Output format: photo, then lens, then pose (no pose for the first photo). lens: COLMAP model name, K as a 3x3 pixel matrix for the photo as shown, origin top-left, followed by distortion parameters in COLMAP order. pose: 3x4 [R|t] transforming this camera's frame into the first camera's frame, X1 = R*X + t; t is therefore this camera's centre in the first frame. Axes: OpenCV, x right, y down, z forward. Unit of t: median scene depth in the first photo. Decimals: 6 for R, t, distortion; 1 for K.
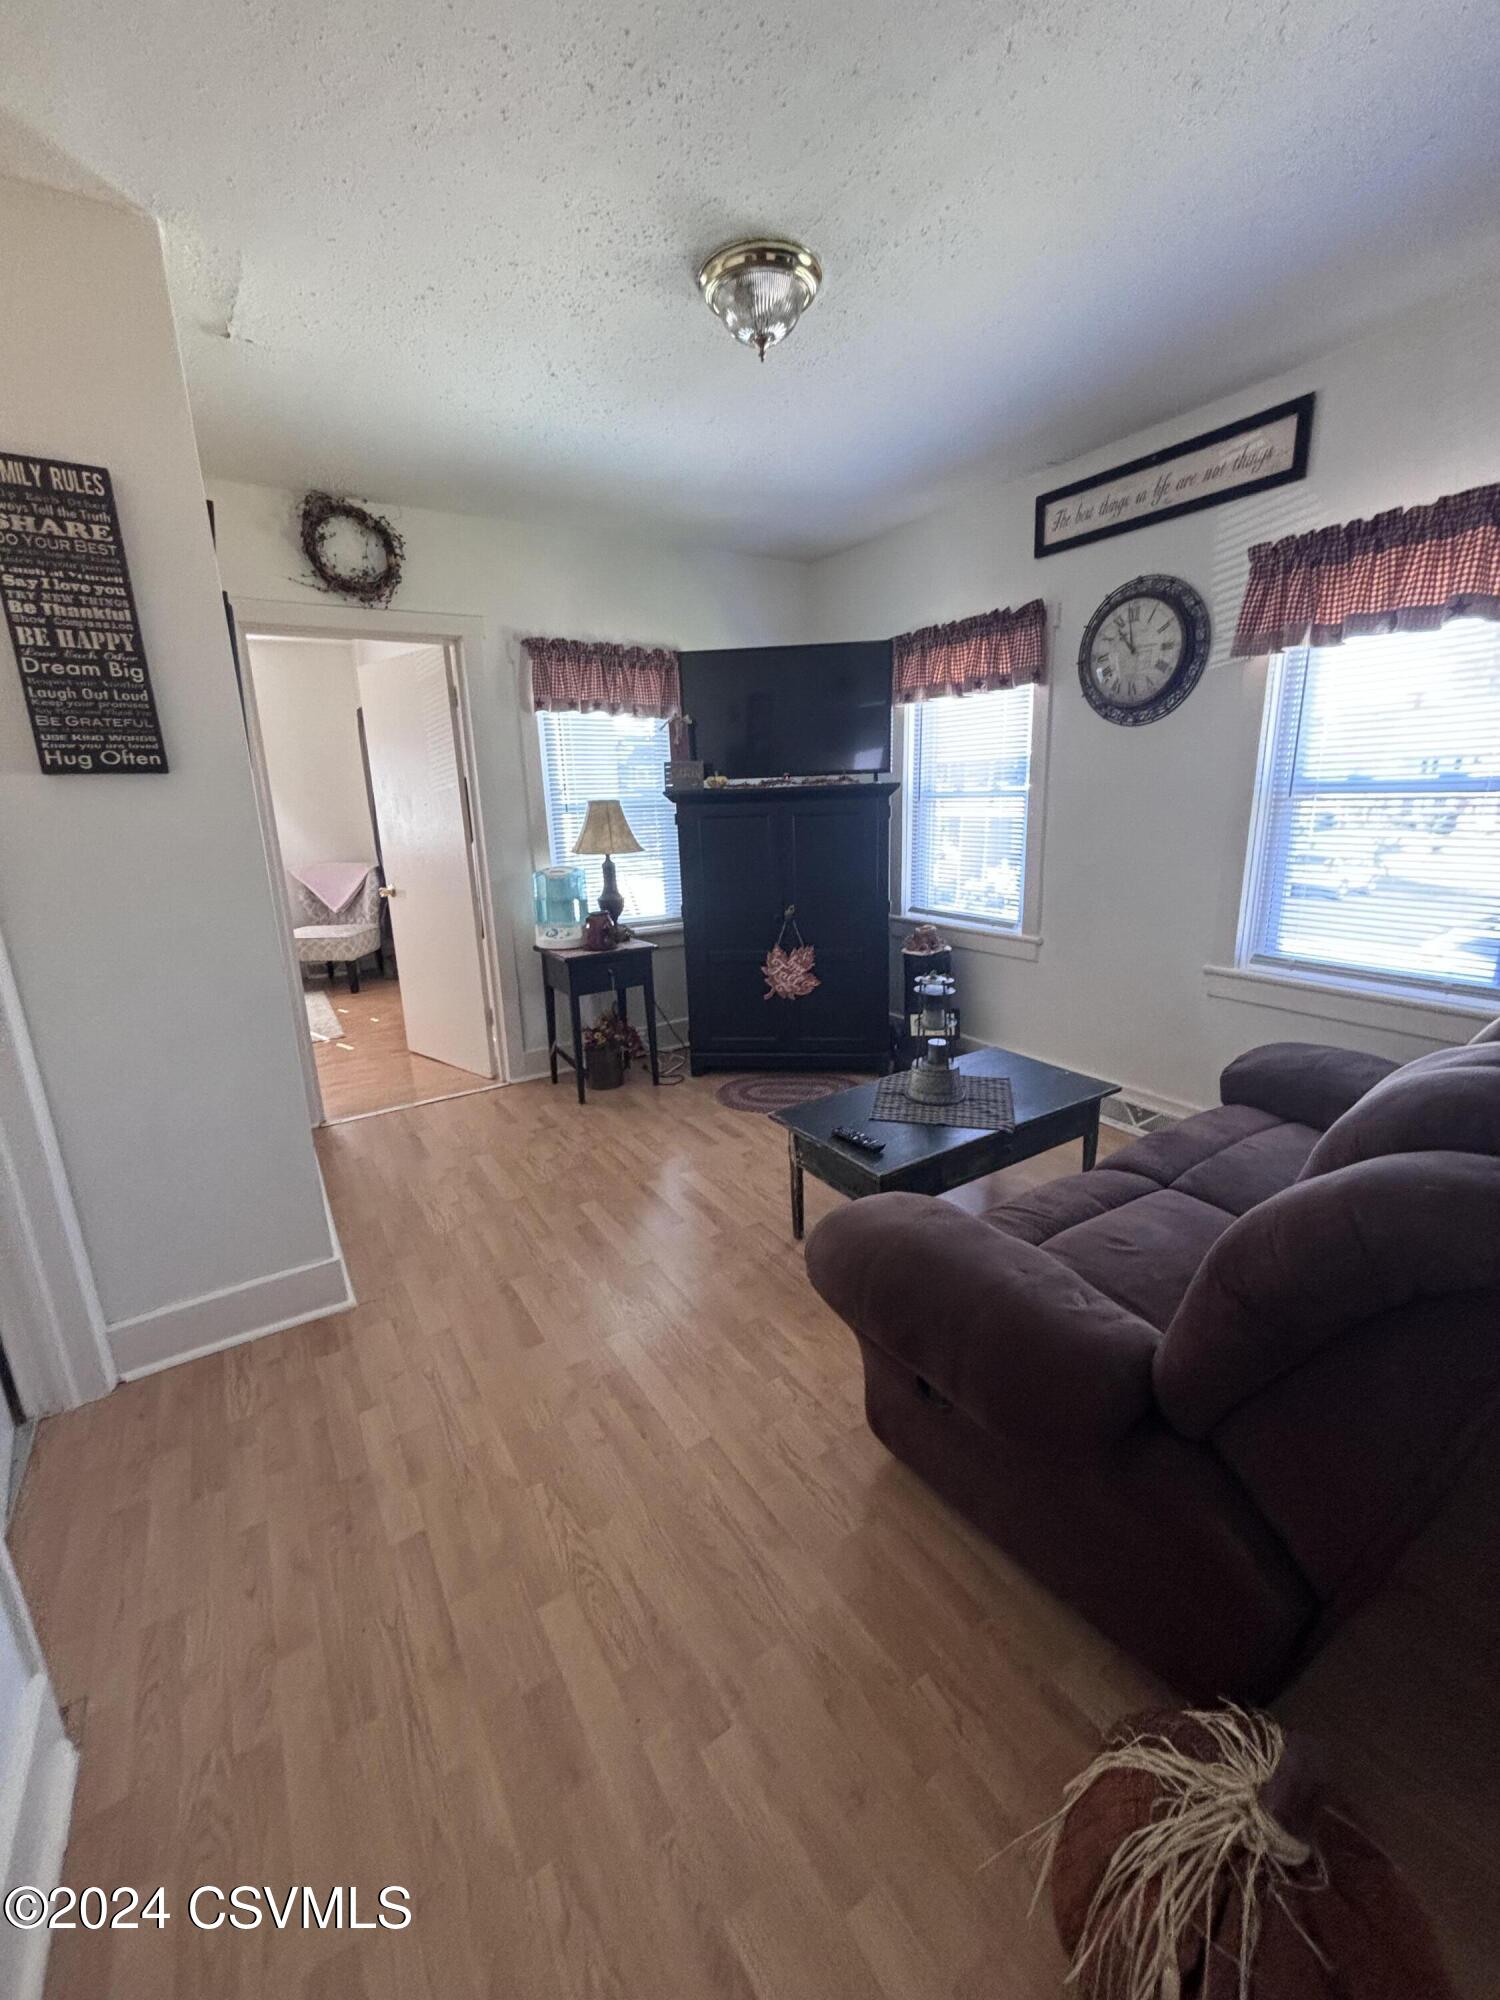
lens RADIAL K [[813.0, 0, 753.2], [0, 813.0, 992.1], [0, 0, 1]] dist [0.010428, 0.000289]
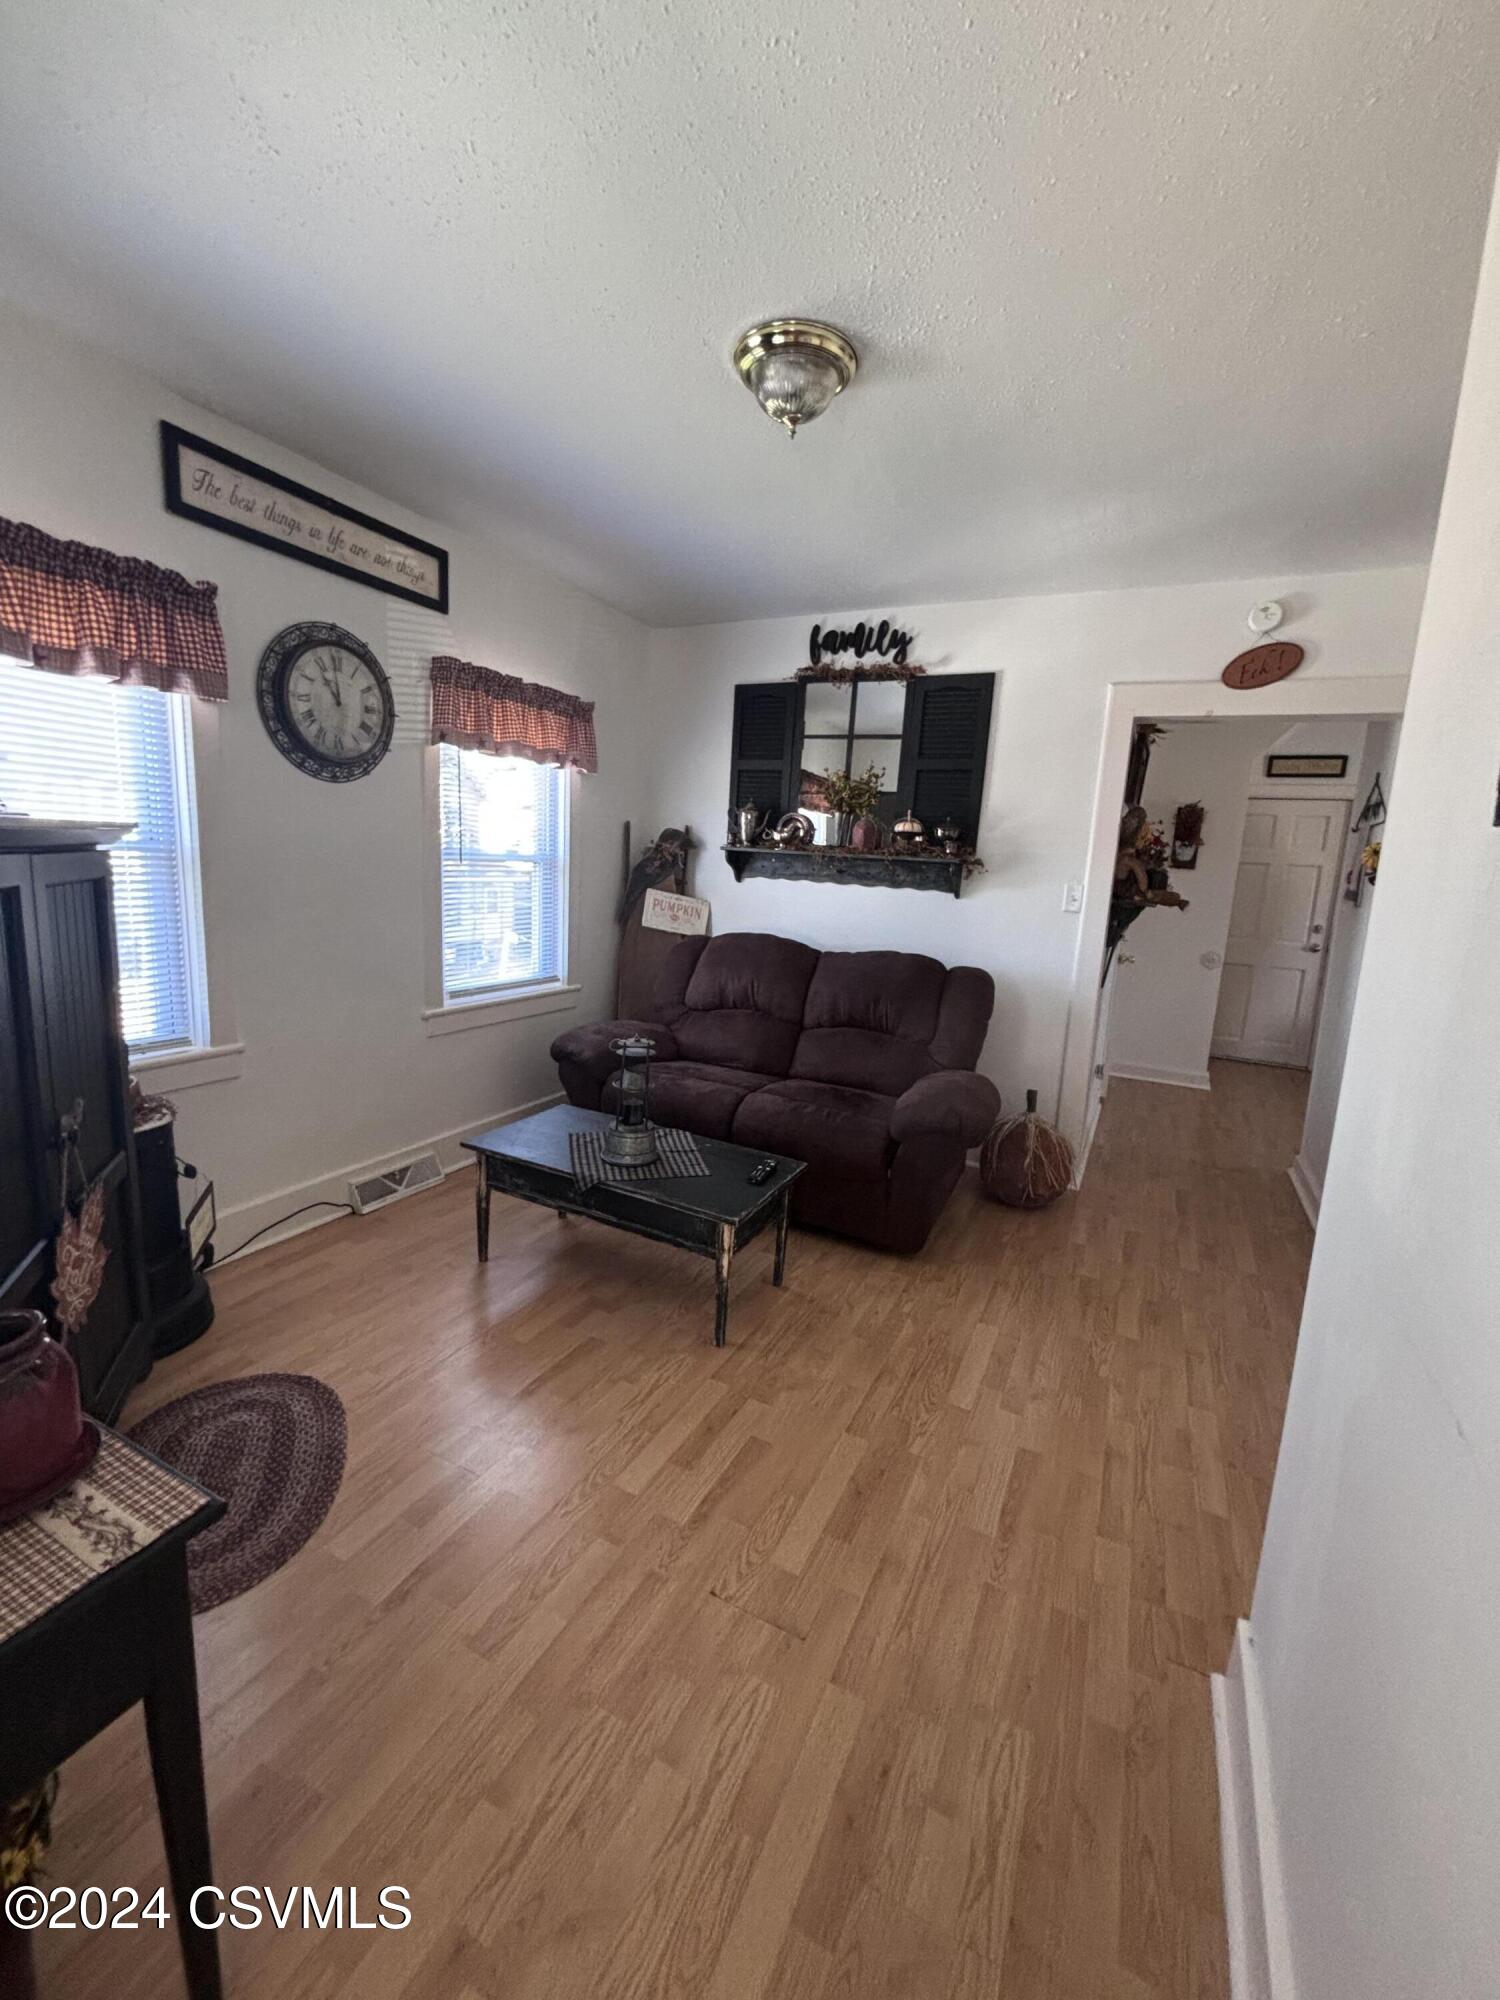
lens RADIAL K [[813.0, 0, 753.2], [0, 813.0, 992.1], [0, 0, 1]] dist [0.010428, 0.000289]
pose [[-0.511434, -0.140902, 0.847692, -0.613325], [0.174345, 0.948935, 0.262917, -0.275631], [-0.841451, 0.282255, -0.460752, 1.150321]]
